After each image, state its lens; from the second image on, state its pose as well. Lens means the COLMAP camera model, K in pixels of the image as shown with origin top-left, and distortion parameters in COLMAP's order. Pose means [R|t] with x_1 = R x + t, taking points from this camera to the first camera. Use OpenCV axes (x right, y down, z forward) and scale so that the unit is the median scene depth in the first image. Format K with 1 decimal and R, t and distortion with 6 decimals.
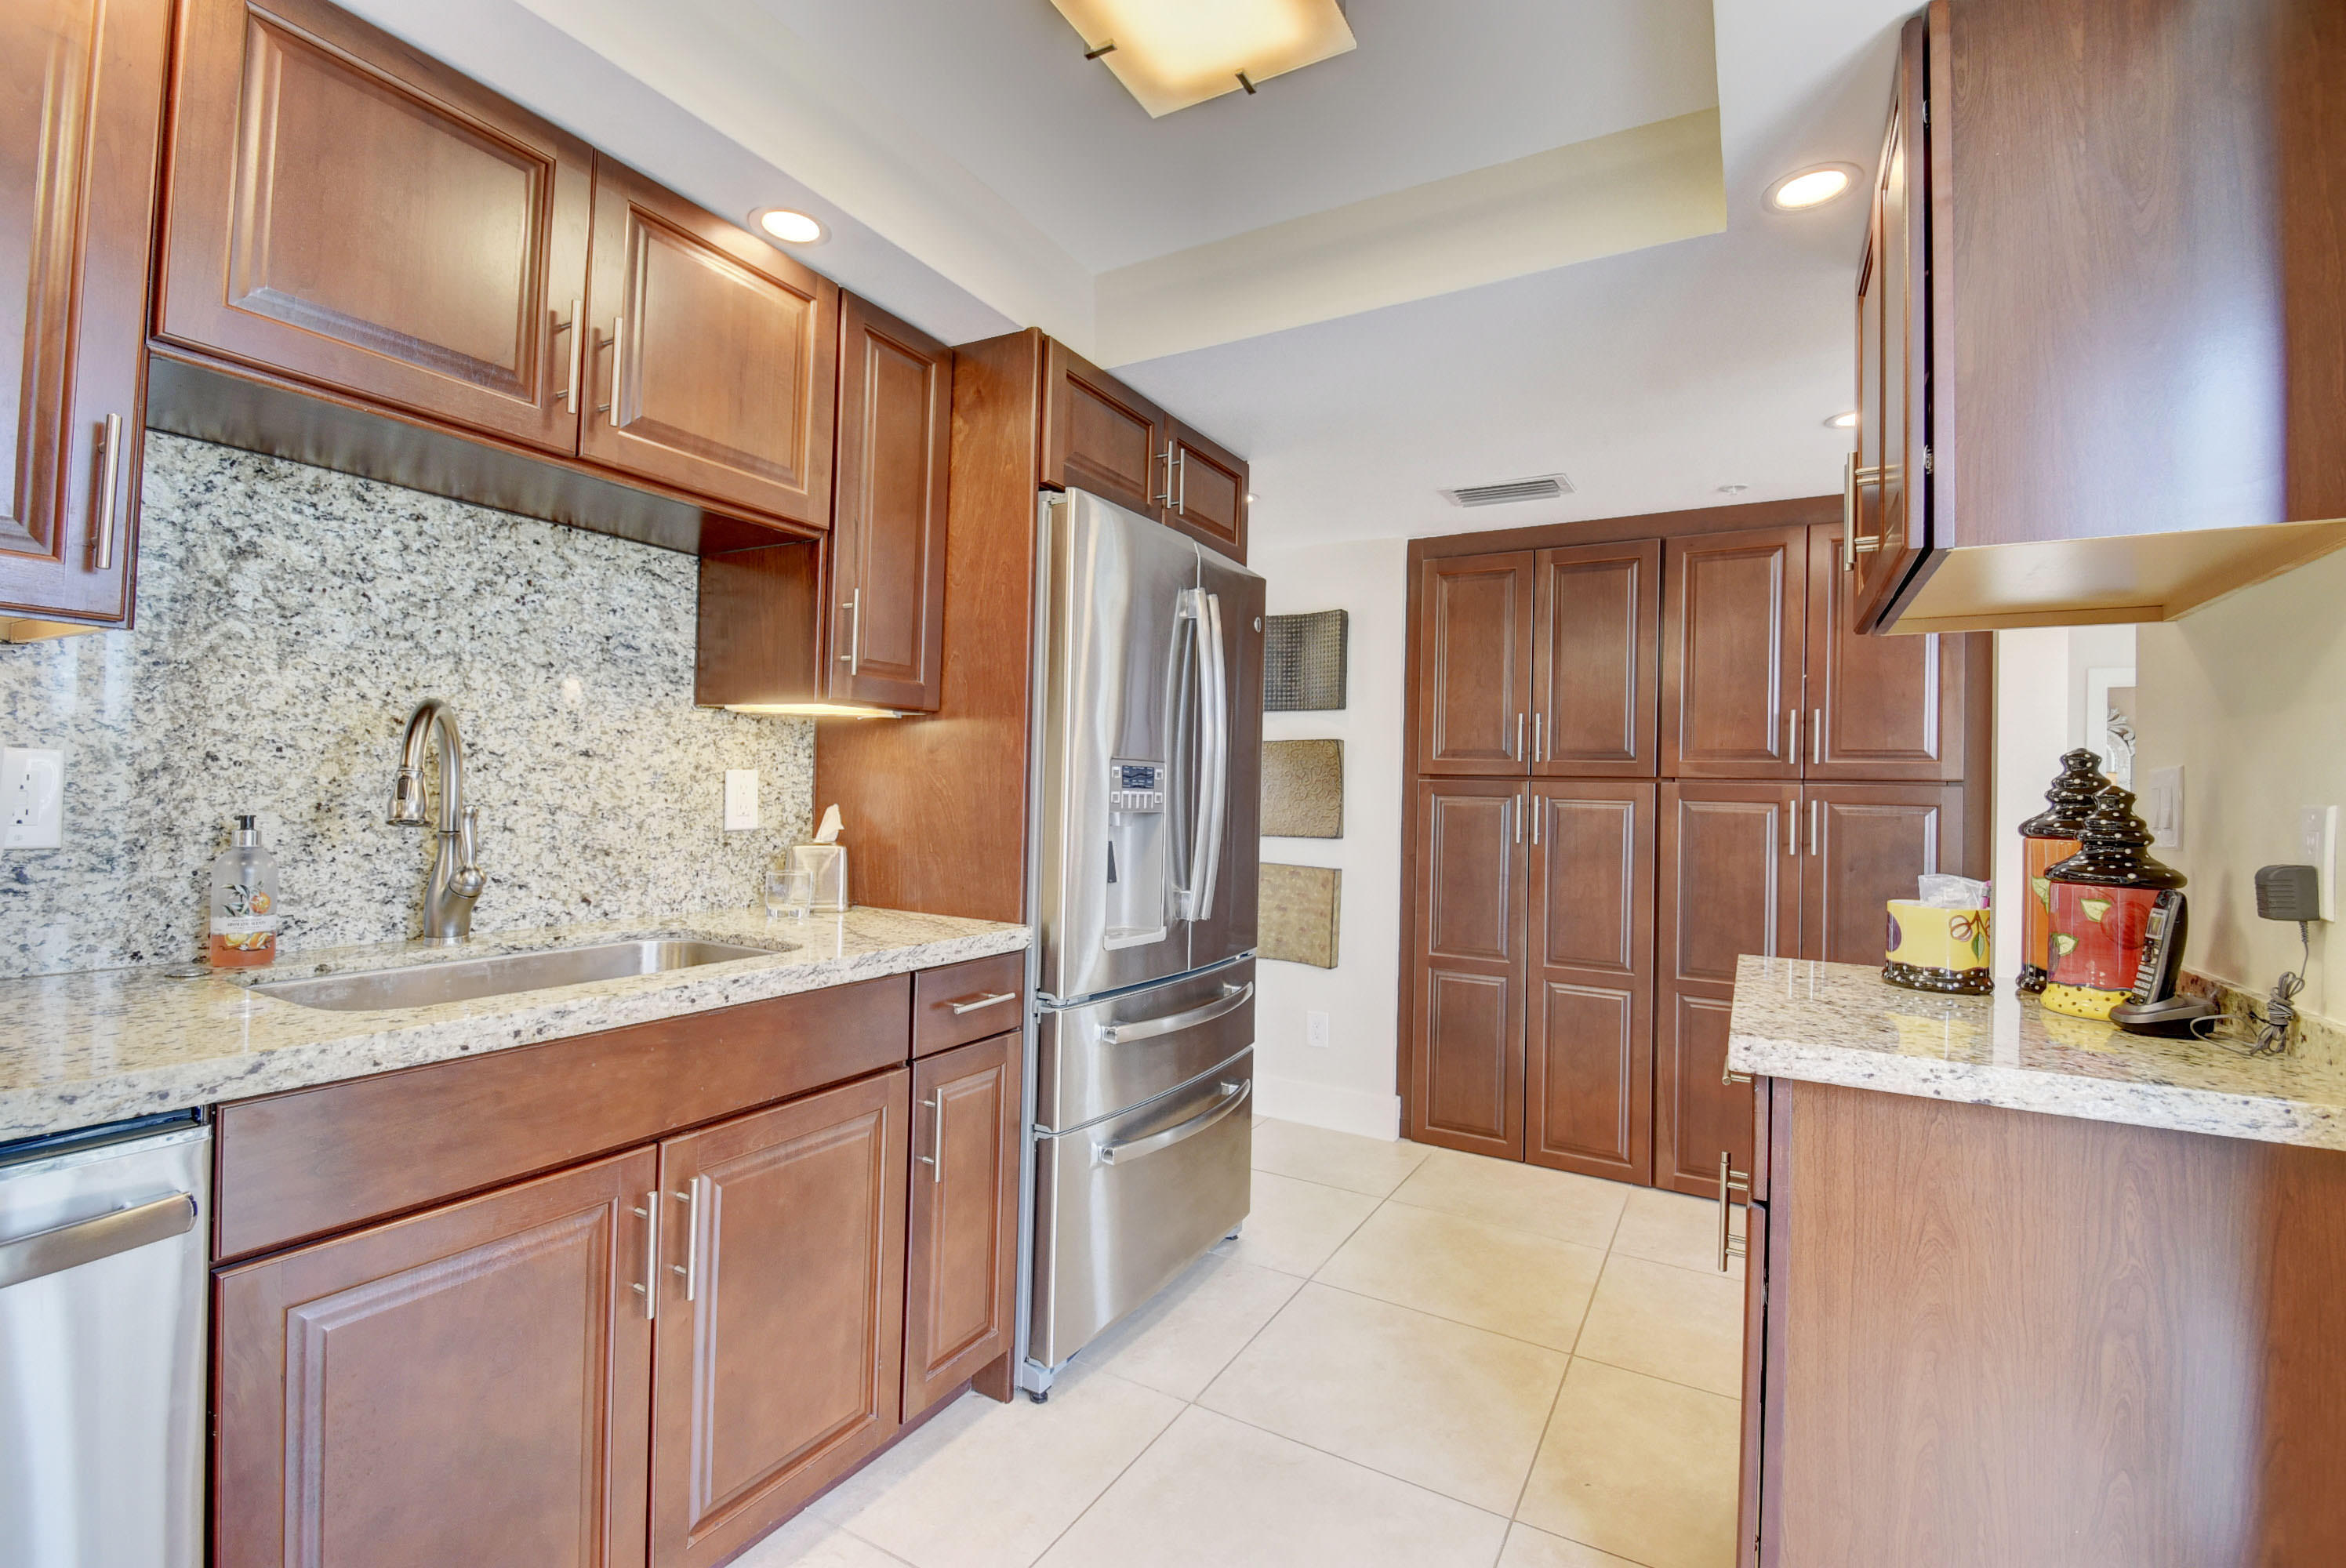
lens RADIAL K [[1028.5, 0, 1162.0], [0, 1028.5, 772.0], [0, 0, 1]] dist [-0.009526, -0.005397]
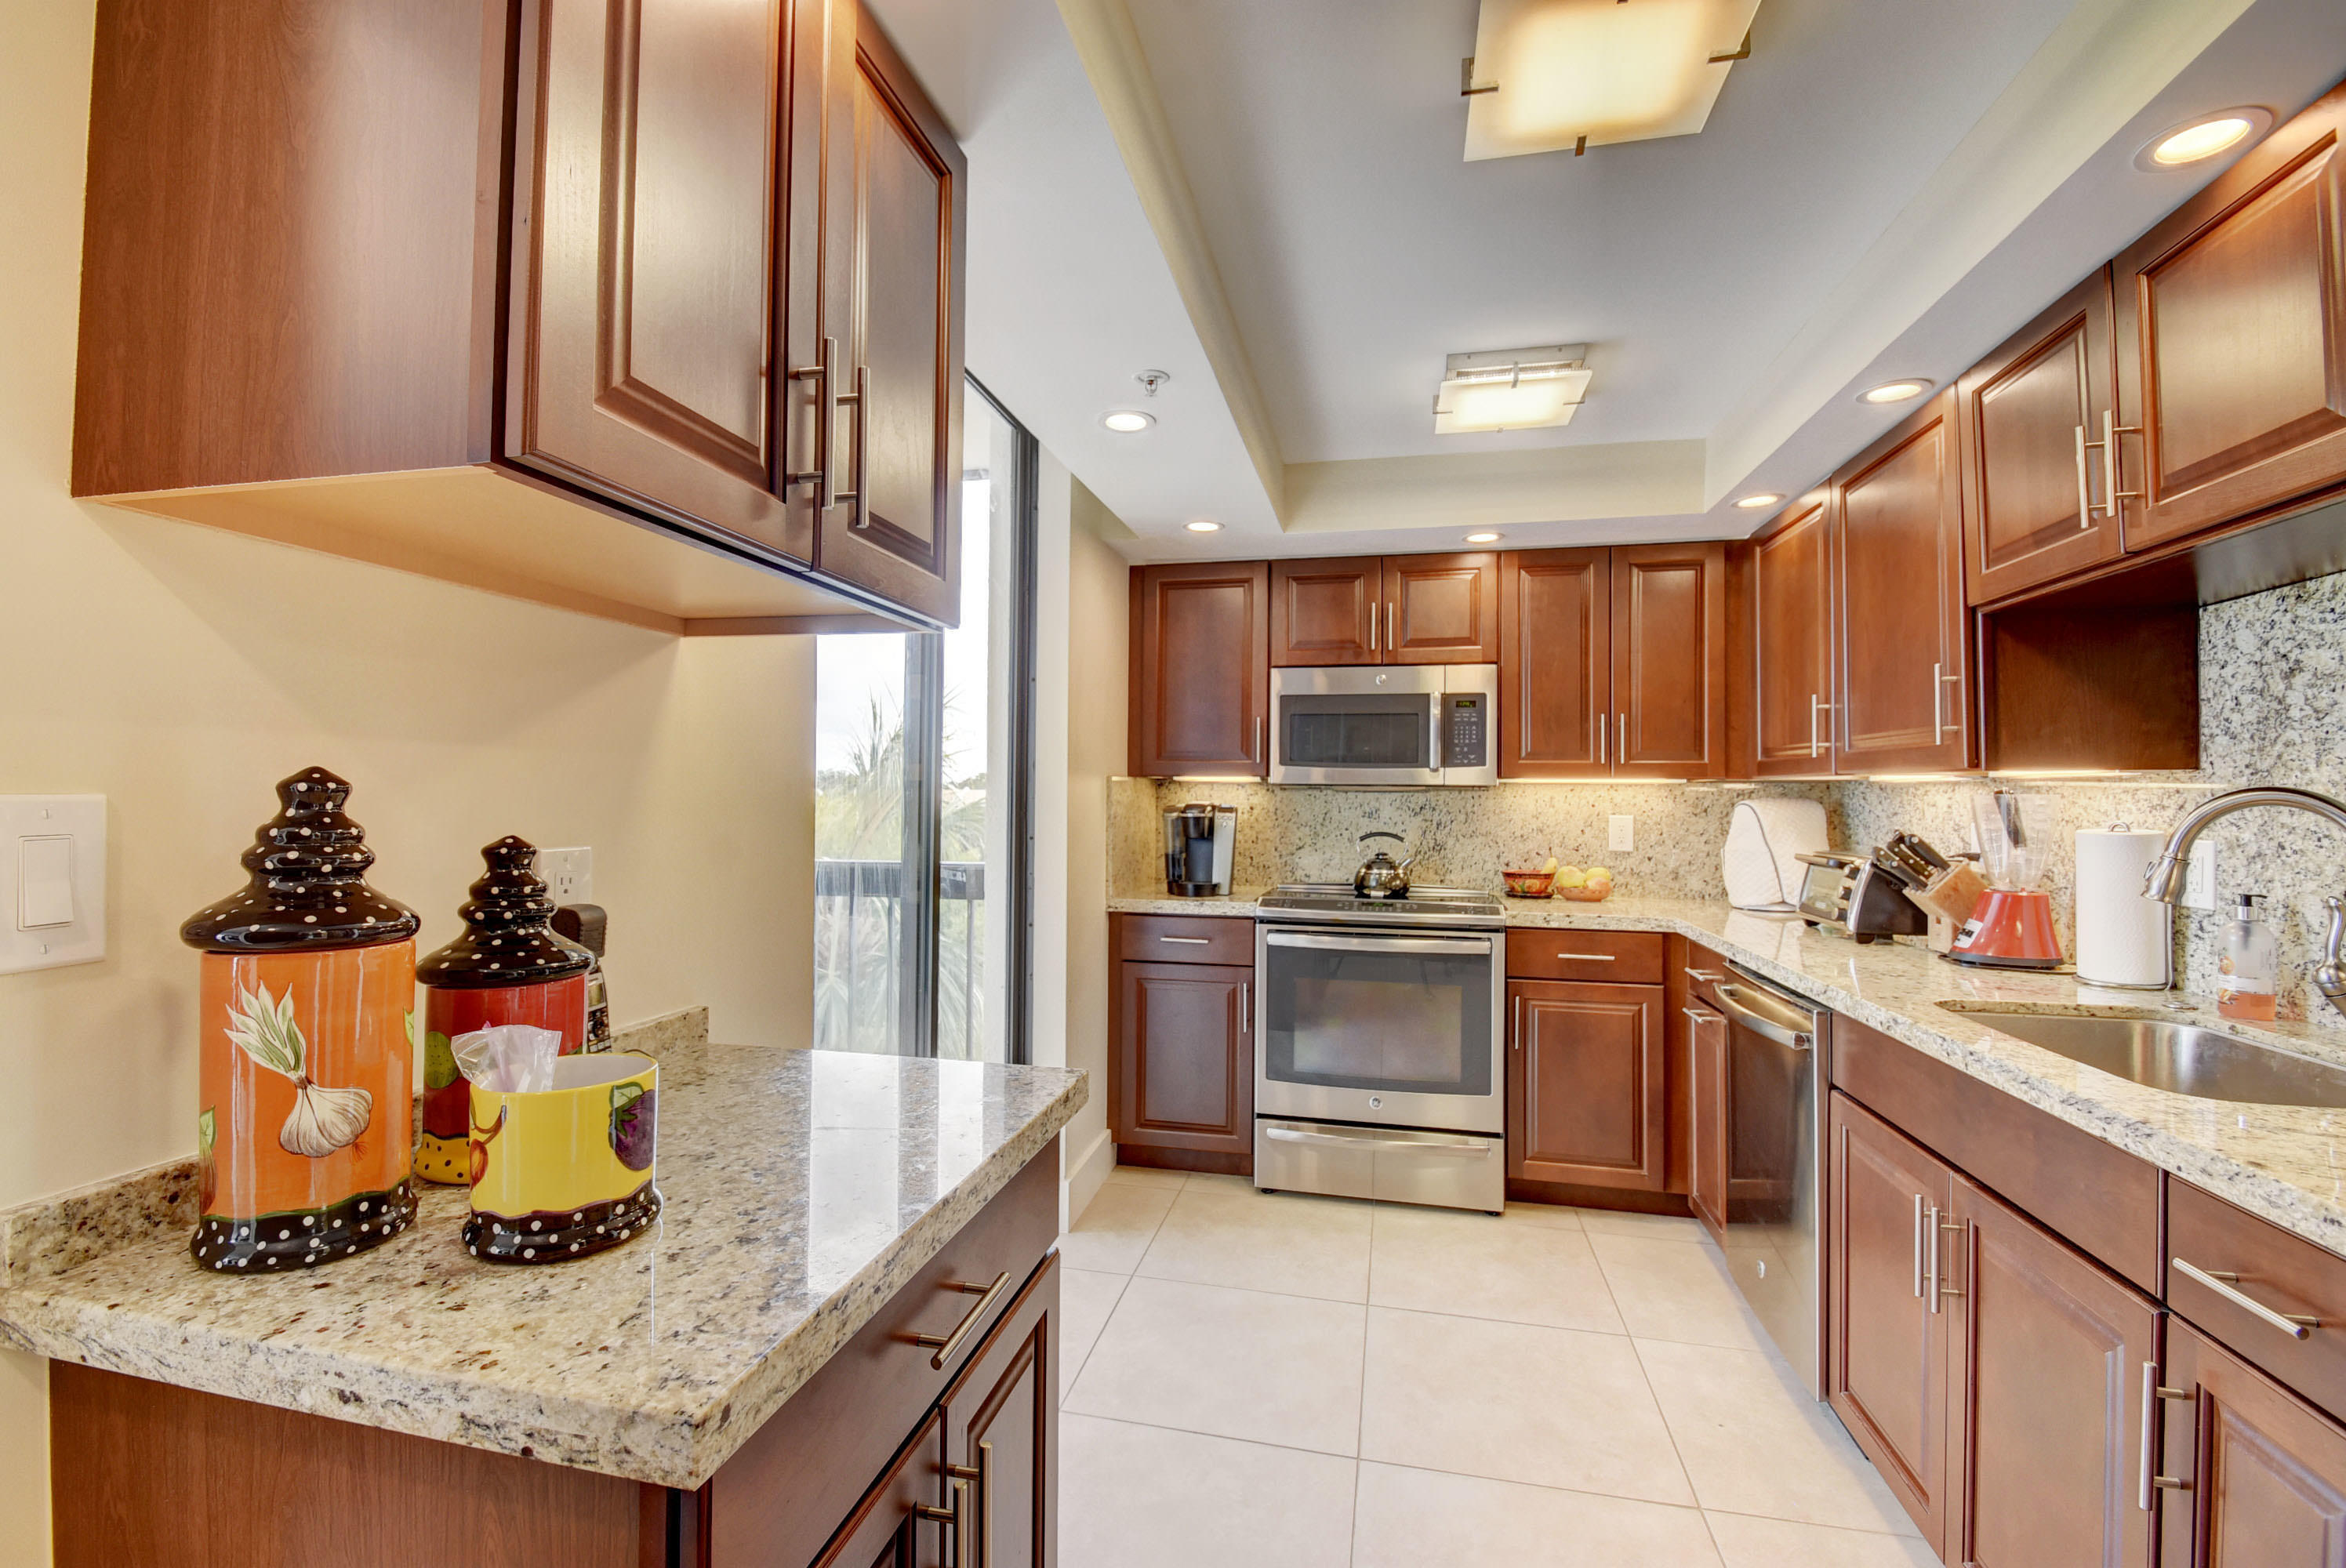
lens RADIAL K [[1028.5, 0, 1170.5], [0, 1028.5, 783.5], [0, 0, 1]] dist [-0.009526, -0.005397]
pose [[-0.951525, -0.037323, -0.305300, 0.624907], [-0.026811, 0.998897, -0.038556, -0.007153], [0.306402, -0.028502, -0.951475, 1.584844]]
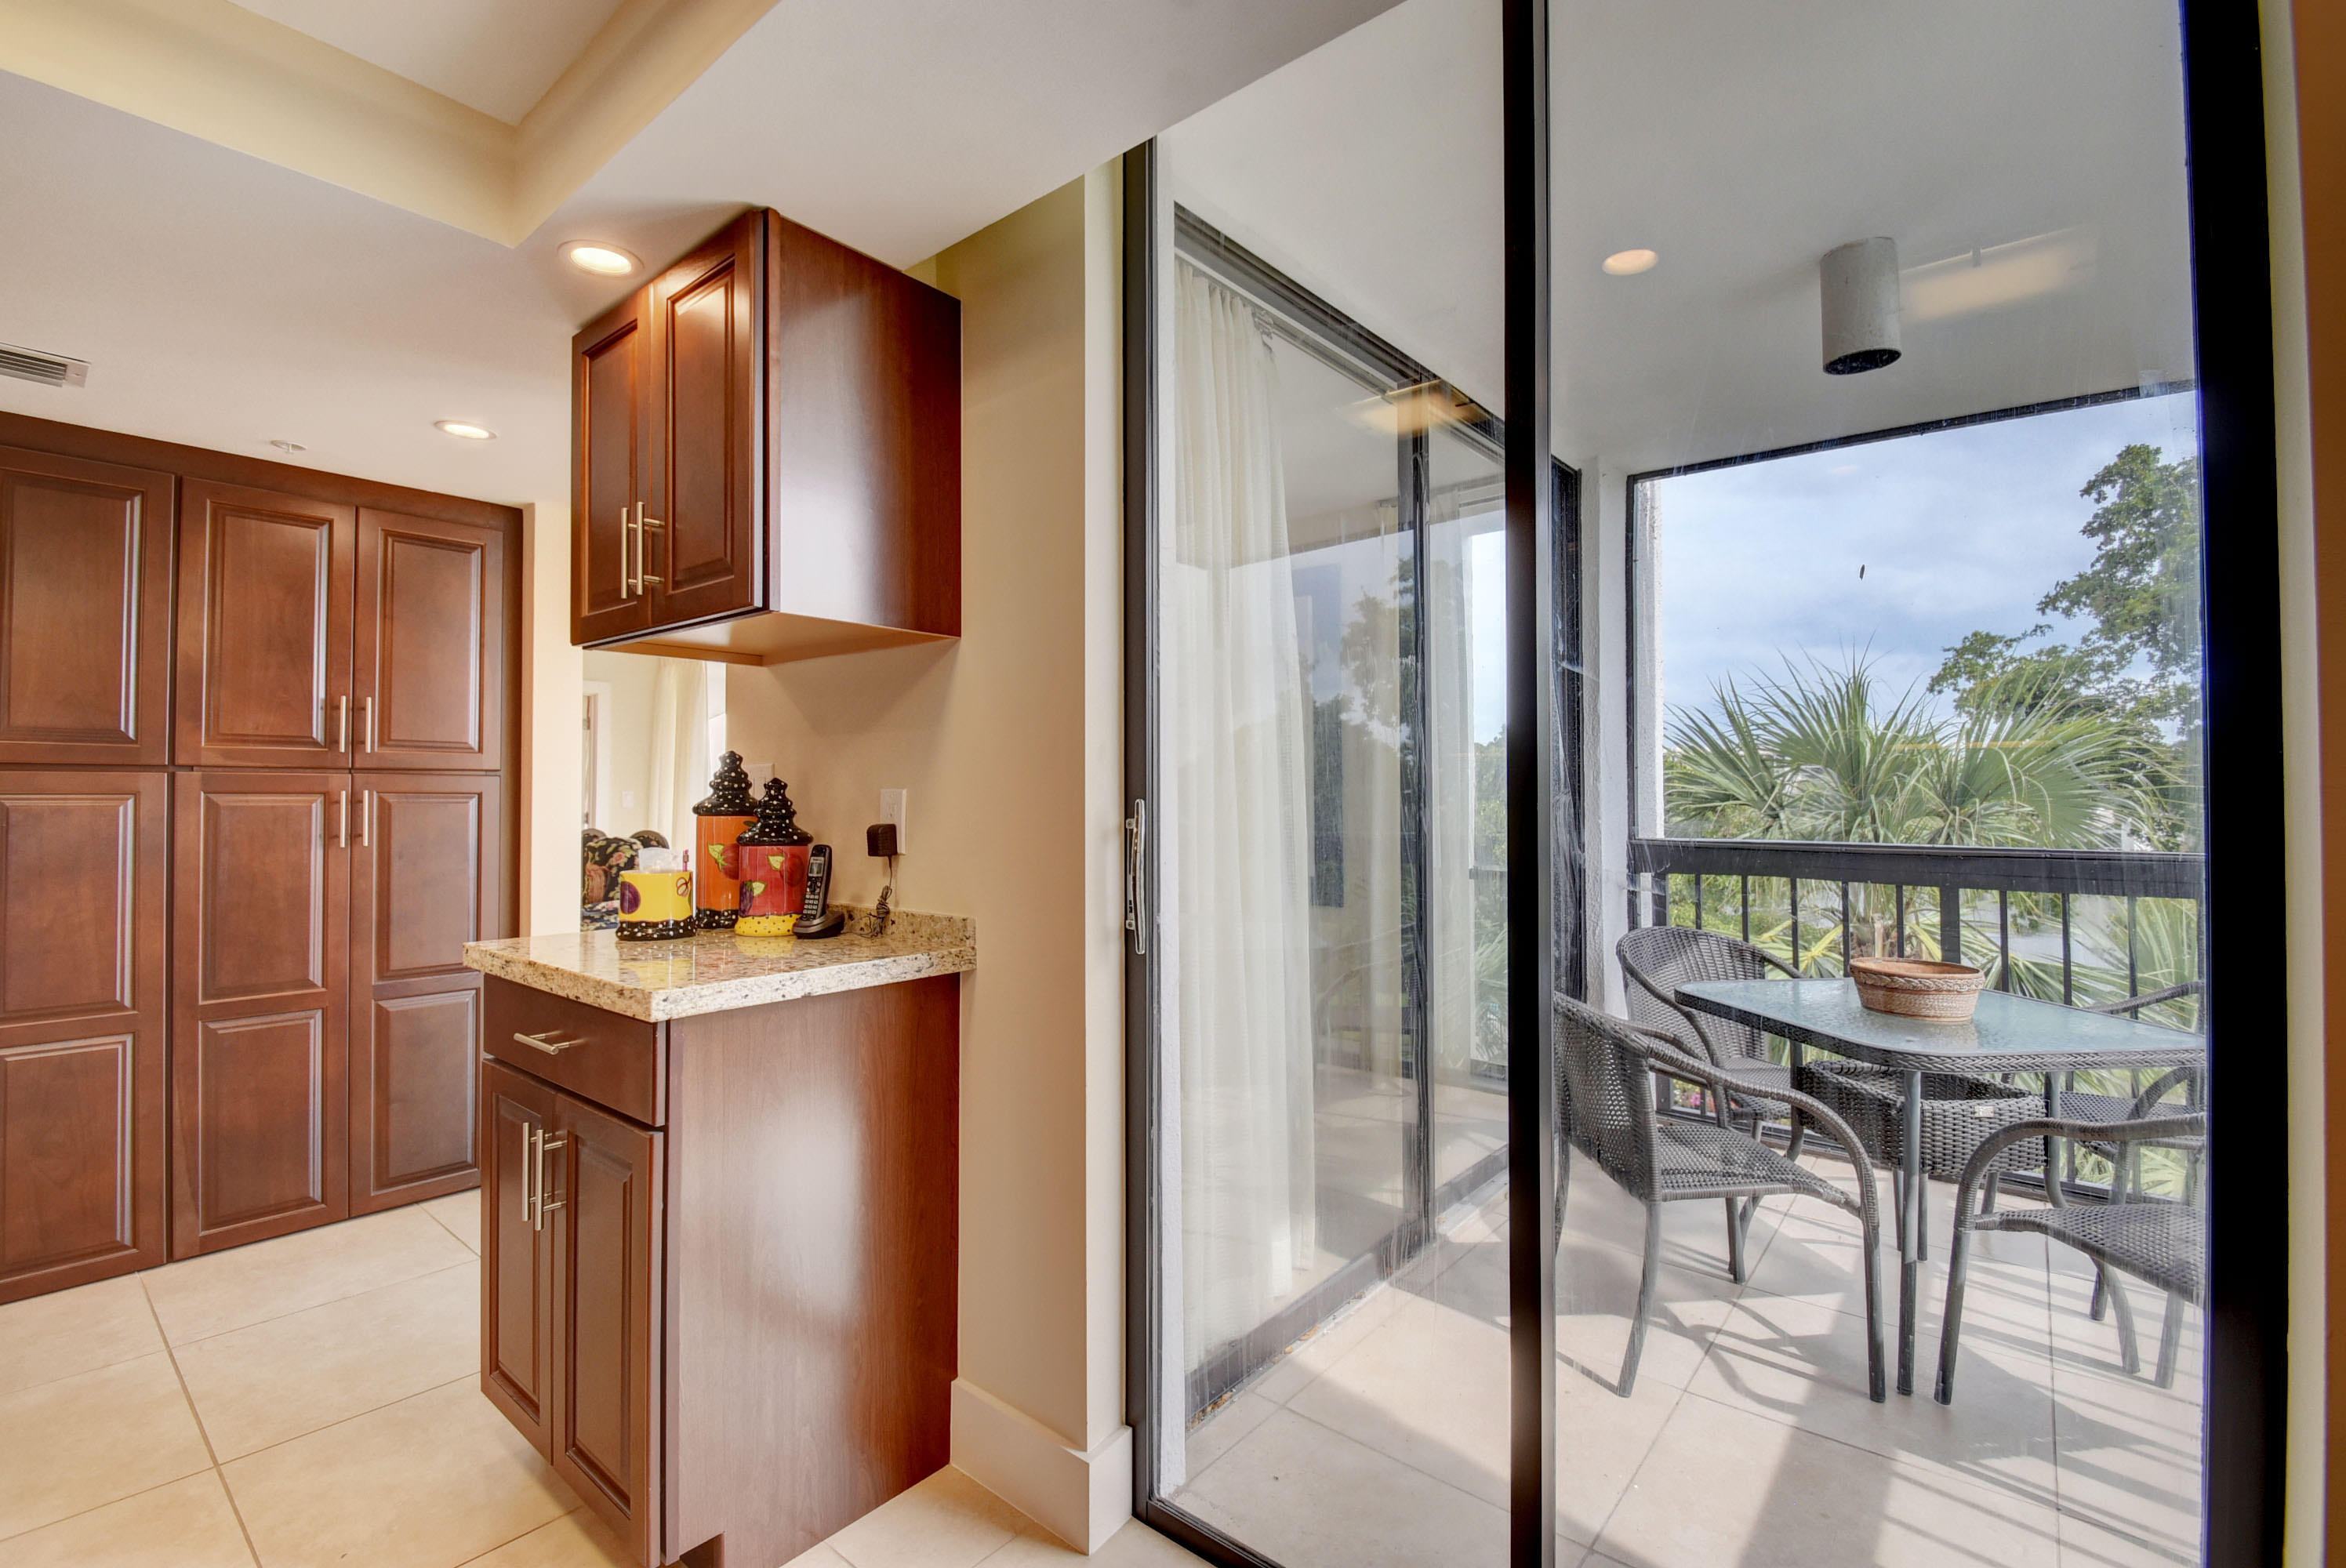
lens RADIAL K [[1028.5, 0, 1156.2], [0, 1028.5, 783.6], [0, 0, 1]] dist [-0.009526, -0.005397]
pose [[0.155861, -0.013563, 0.987686, -0.403712], [-0.013721, 0.999780, 0.015894, -0.008656], [-0.987684, -0.016030, 0.155641, 0.193671]]
